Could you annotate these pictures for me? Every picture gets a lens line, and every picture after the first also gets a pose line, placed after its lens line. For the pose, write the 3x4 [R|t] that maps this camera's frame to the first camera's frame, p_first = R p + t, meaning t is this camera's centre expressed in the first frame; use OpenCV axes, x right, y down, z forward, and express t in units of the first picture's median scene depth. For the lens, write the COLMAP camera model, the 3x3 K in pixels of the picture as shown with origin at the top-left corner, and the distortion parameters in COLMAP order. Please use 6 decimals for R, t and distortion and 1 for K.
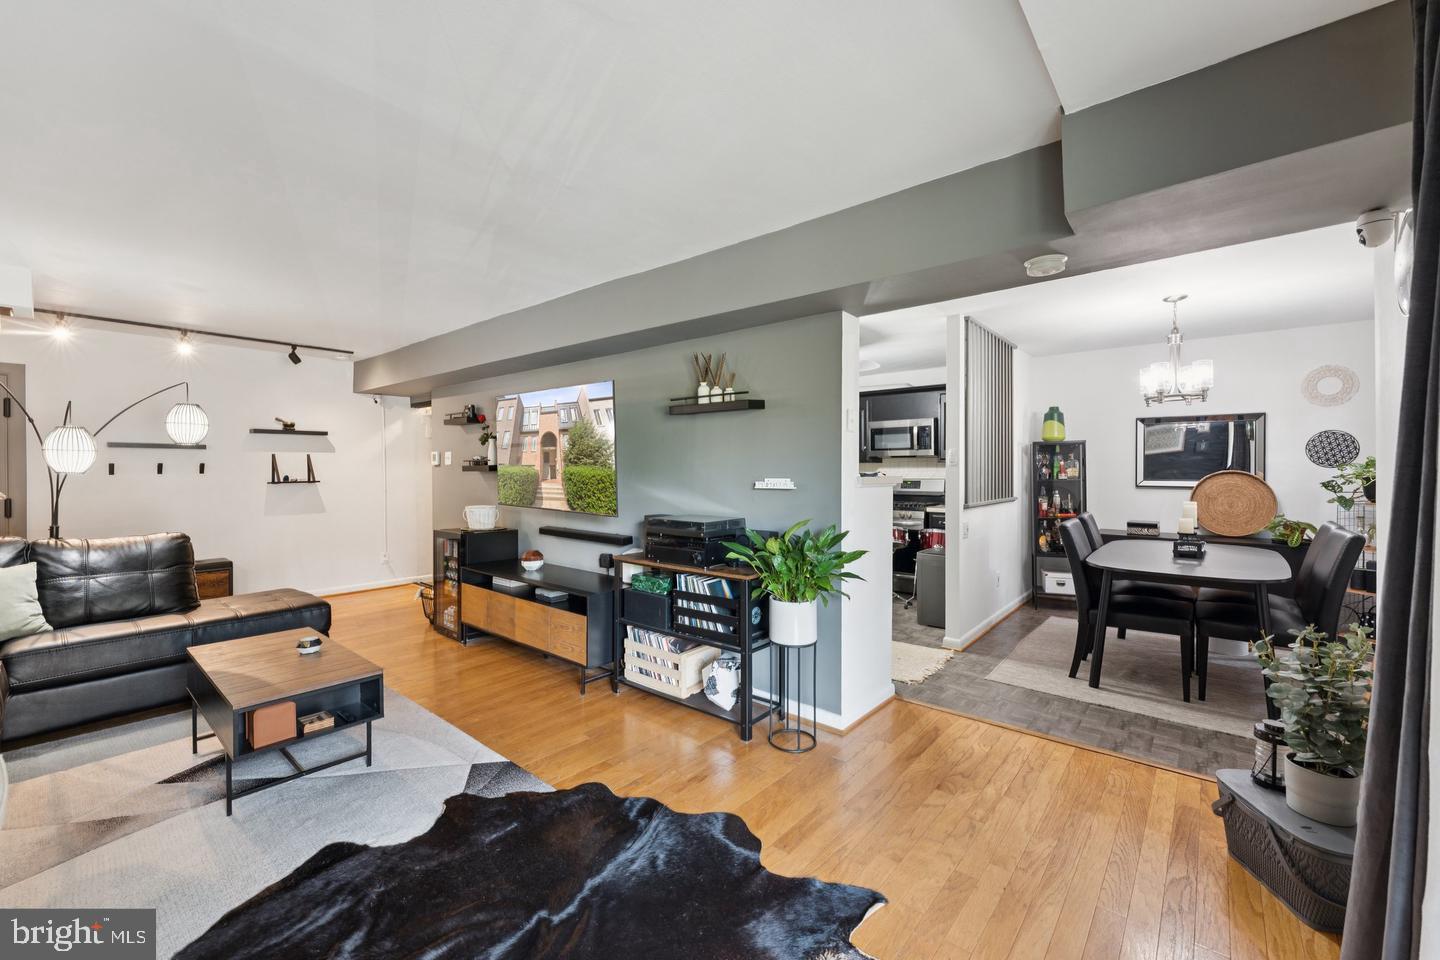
lens RADIAL K [[580.7, 0, 720.0], [0, 580.7, 480.0], [0, 0, 1]] dist [-0.002001, -0.000221]
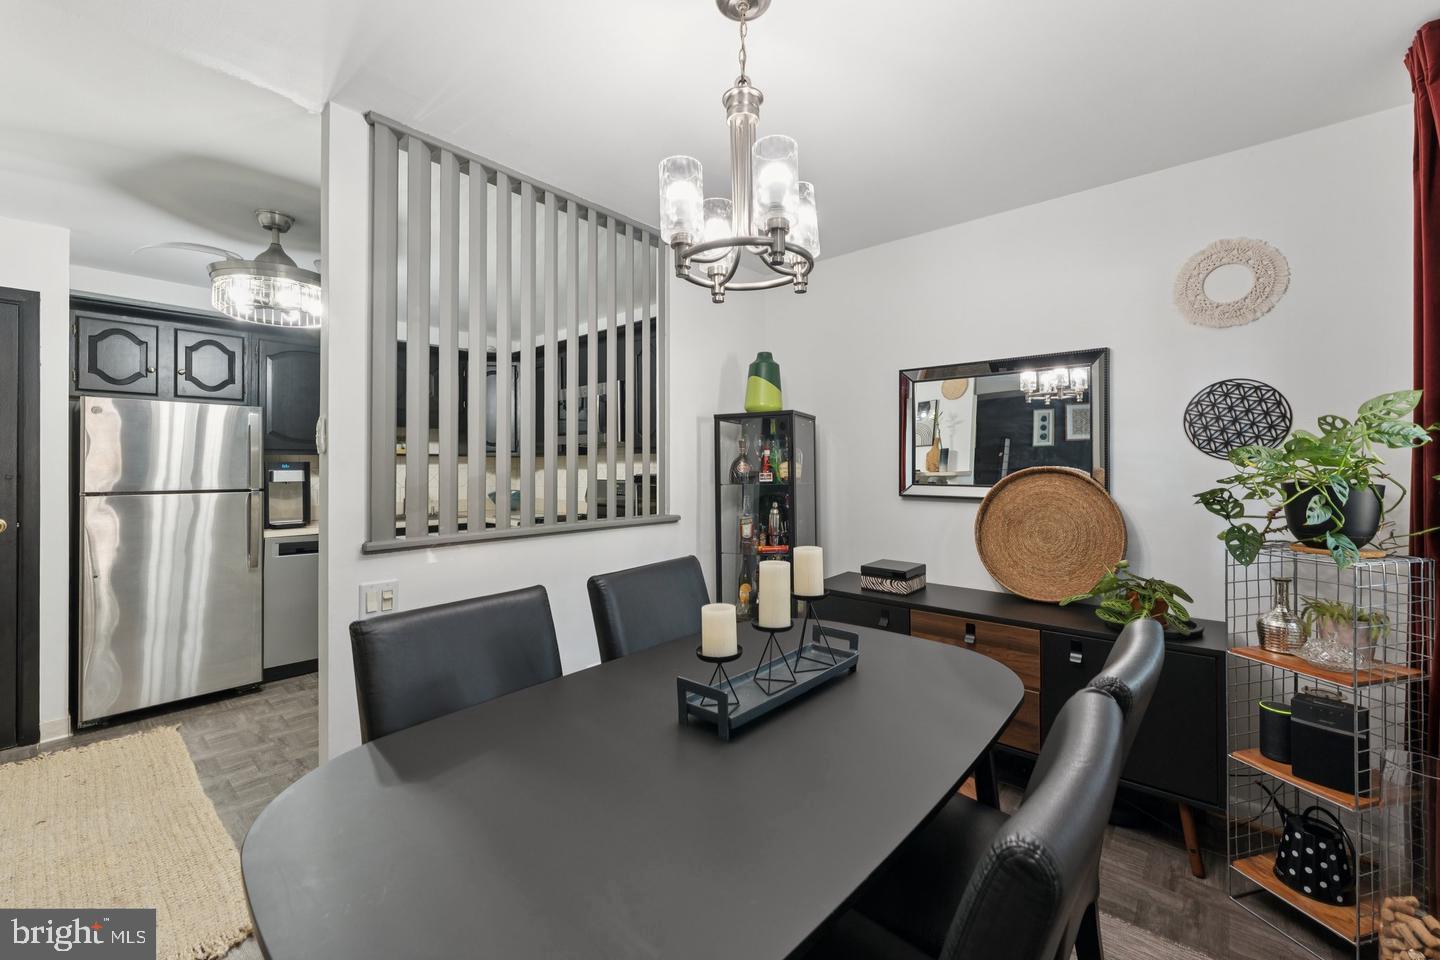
lens RADIAL K [[580.0, 0, 718.6], [0, 580.0, 472.8], [0, 0, 1]] dist [0.000996, 0.000084]
pose [[0.999837, 0.001385, -0.018017, 0.650185], [-0.001556, 0.999954, -0.009467, -0.006345], [0.018003, 0.009493, 0.999793, 0.528191]]
